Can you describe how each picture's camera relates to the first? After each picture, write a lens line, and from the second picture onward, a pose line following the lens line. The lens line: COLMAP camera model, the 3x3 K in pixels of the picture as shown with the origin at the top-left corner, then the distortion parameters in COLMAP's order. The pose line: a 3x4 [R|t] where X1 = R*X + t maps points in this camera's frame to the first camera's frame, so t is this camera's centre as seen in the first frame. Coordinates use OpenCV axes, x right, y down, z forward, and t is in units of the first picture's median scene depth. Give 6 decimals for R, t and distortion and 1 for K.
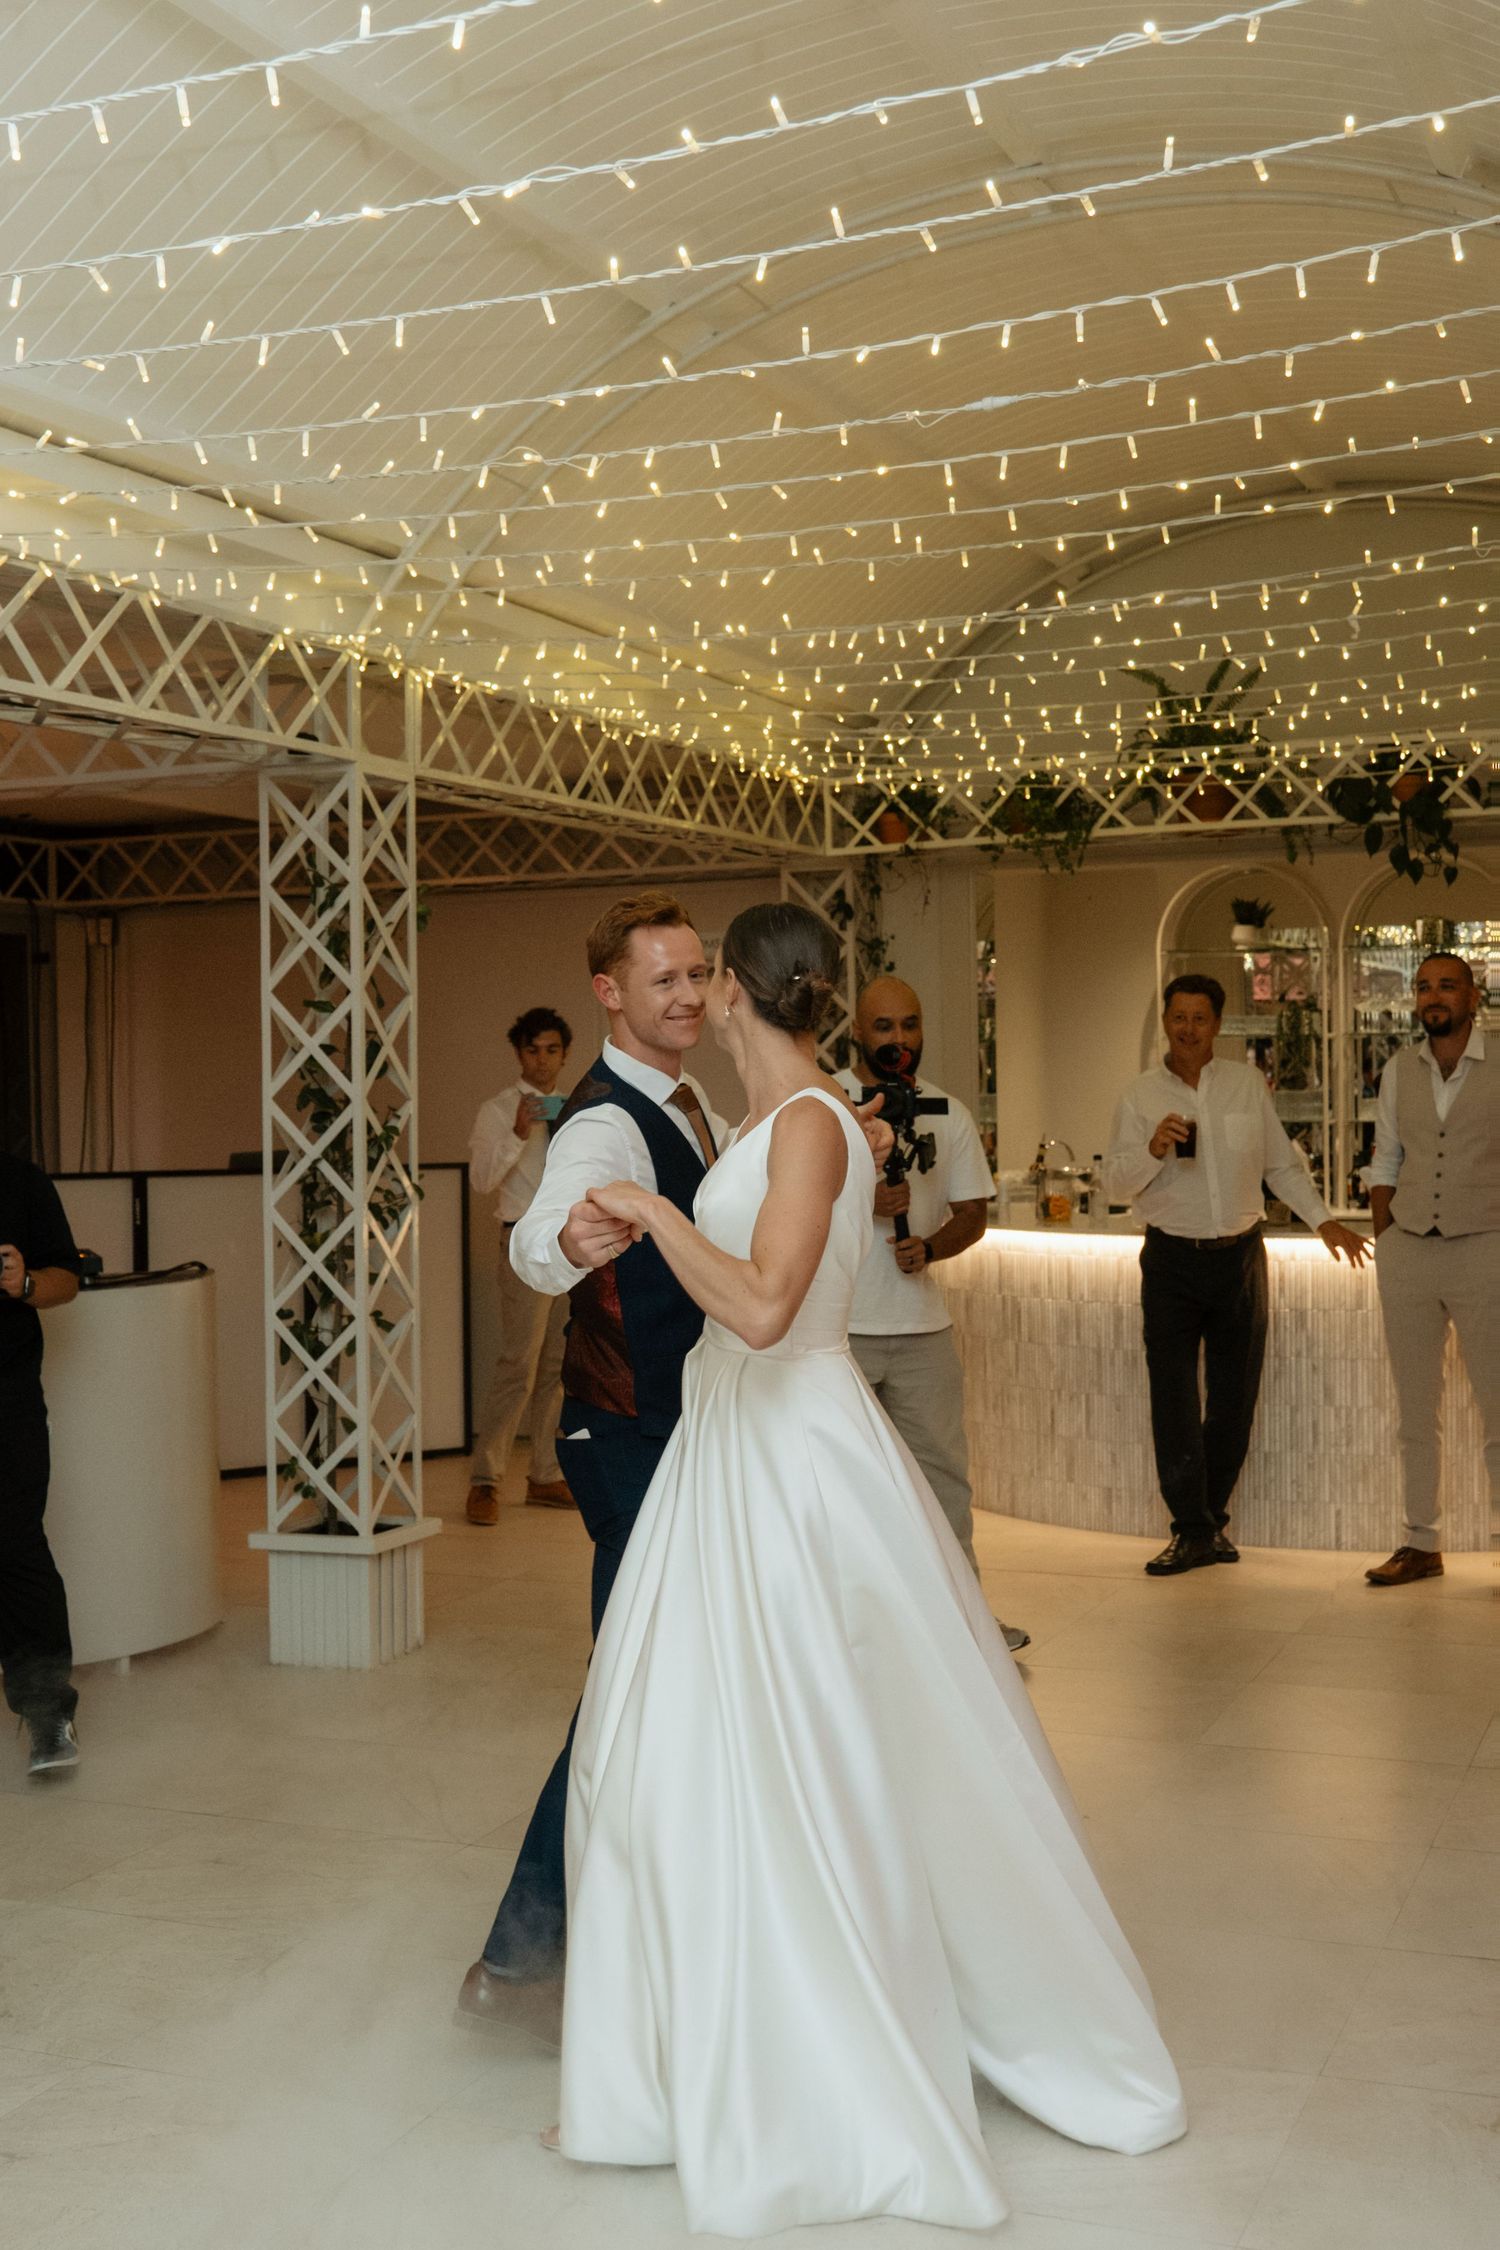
lens RADIAL K [[2562.1, 0, 758.0], [0, 2562.1, 1113.1], [0, 0, 1]] dist [0.015641, -0.006970]
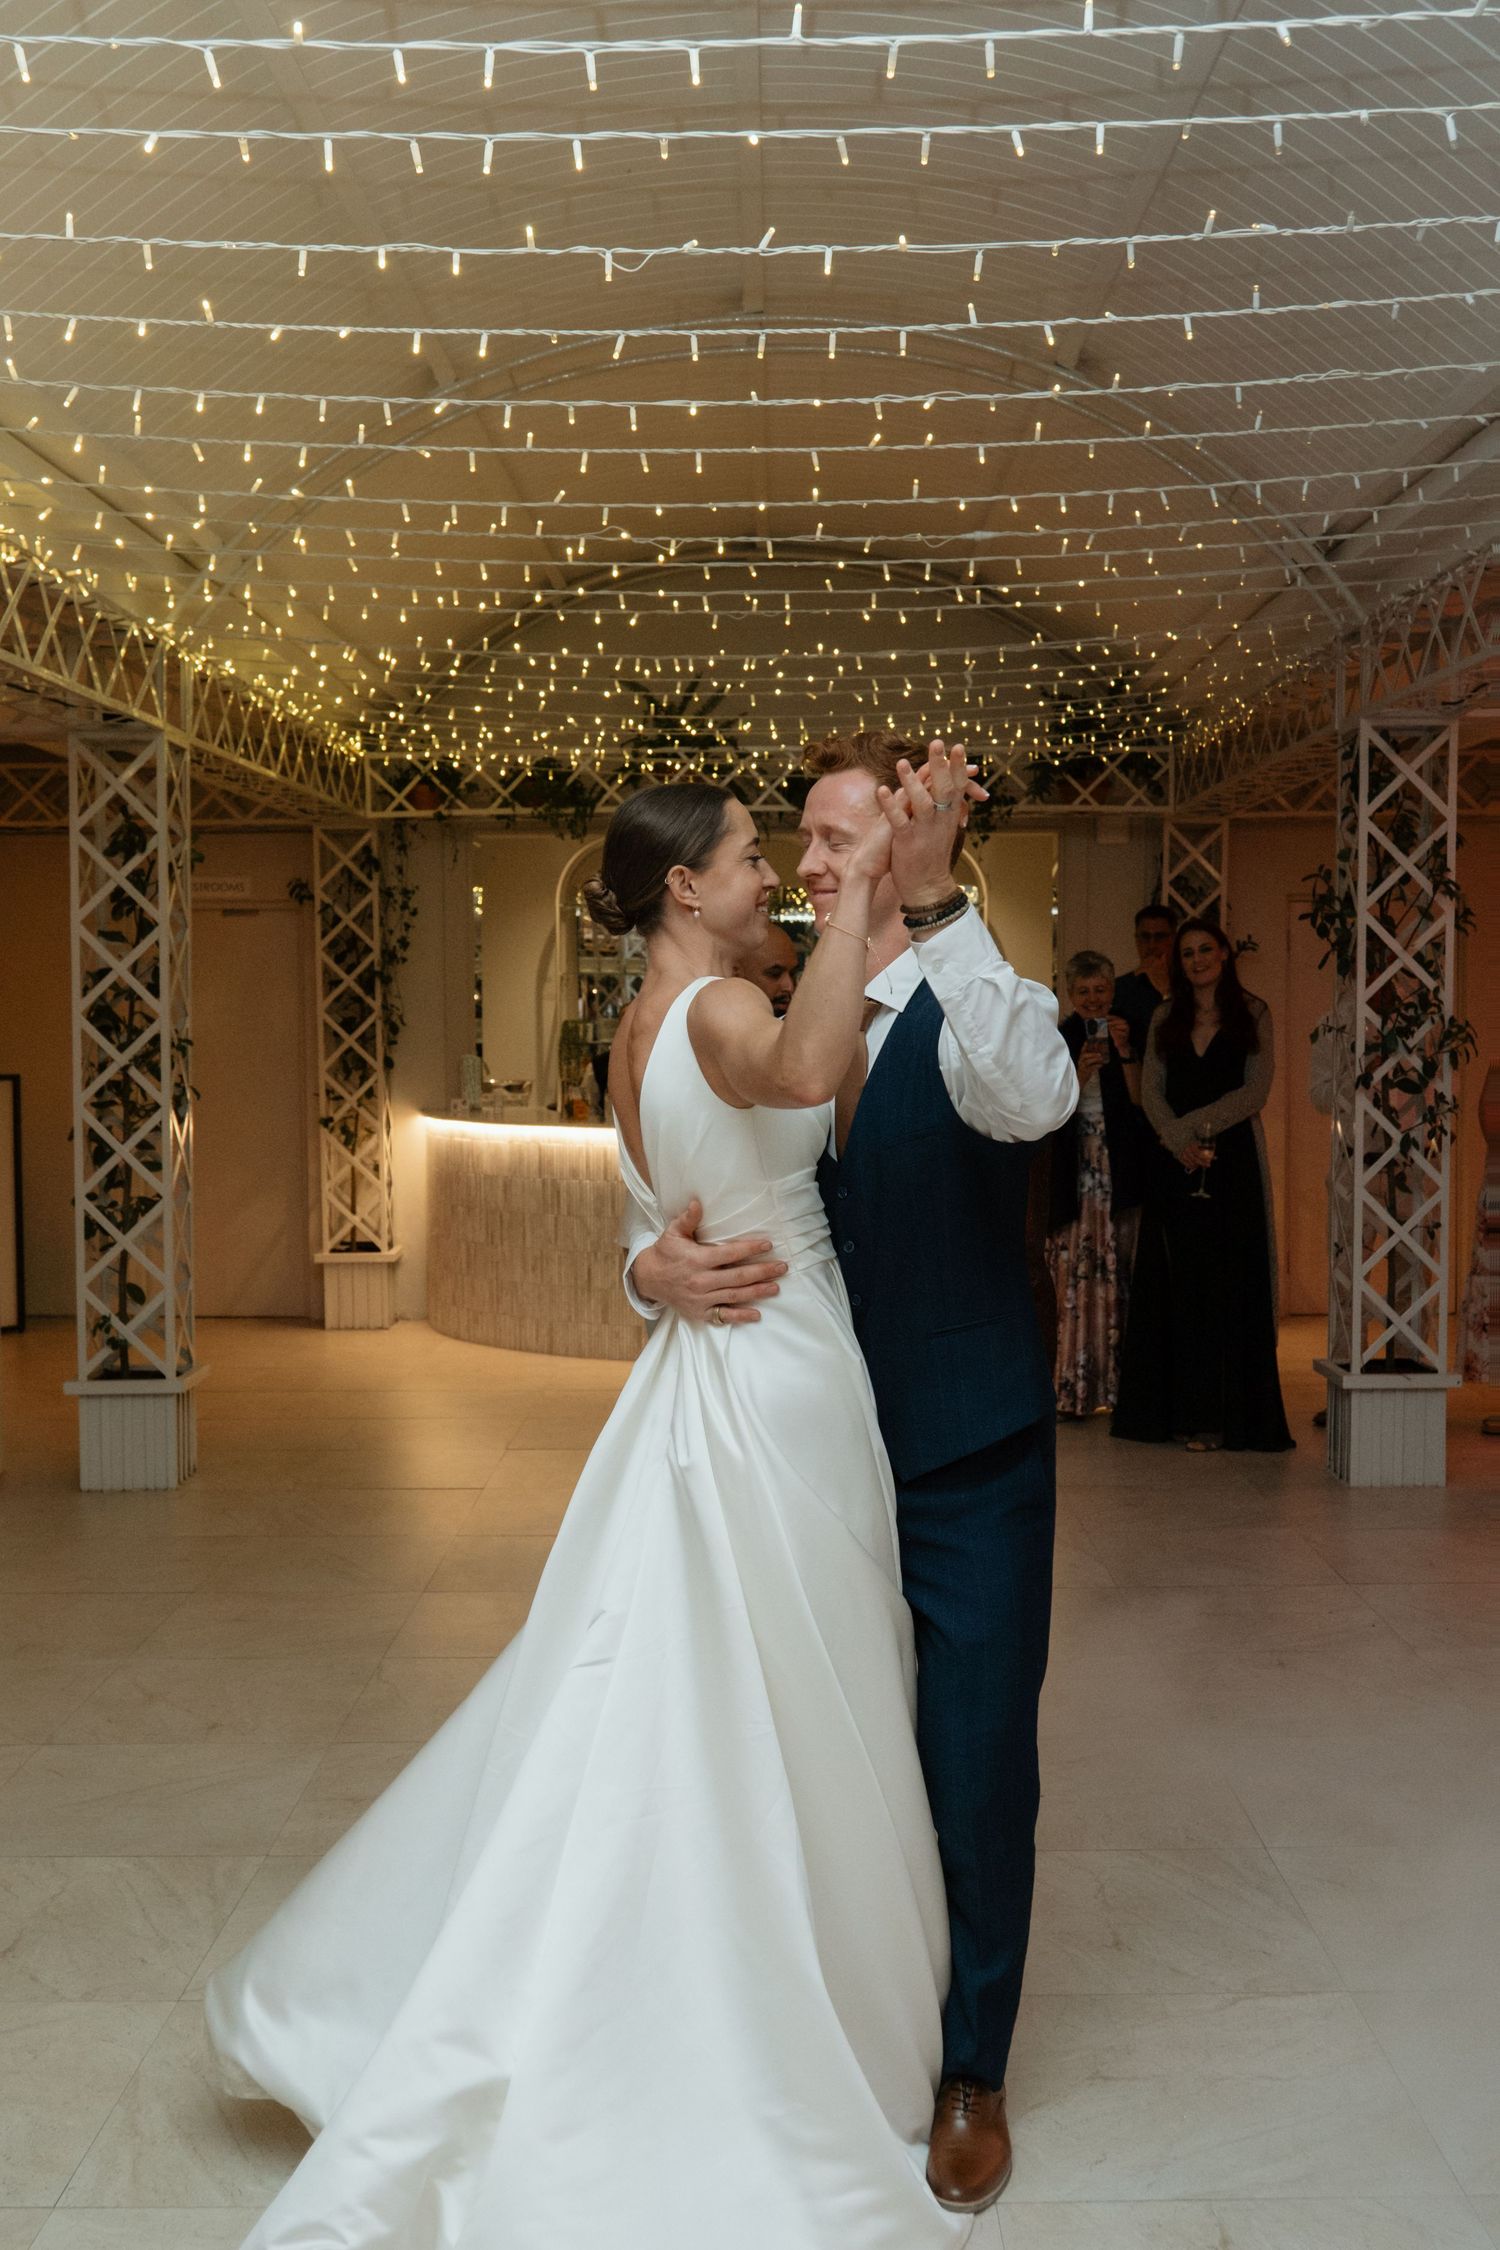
lens RADIAL K [[2278.4, 0, 785.8], [0, 2278.4, 1132.1], [0, 0, 1]] dist [0.004826, 0.005065]
pose [[0.922903, -0.009410, 0.384918, -0.279862], [-0.005665, 0.999261, 0.038012, 0.006705], [-0.384991, -0.037262, 0.922168, -0.087438]]
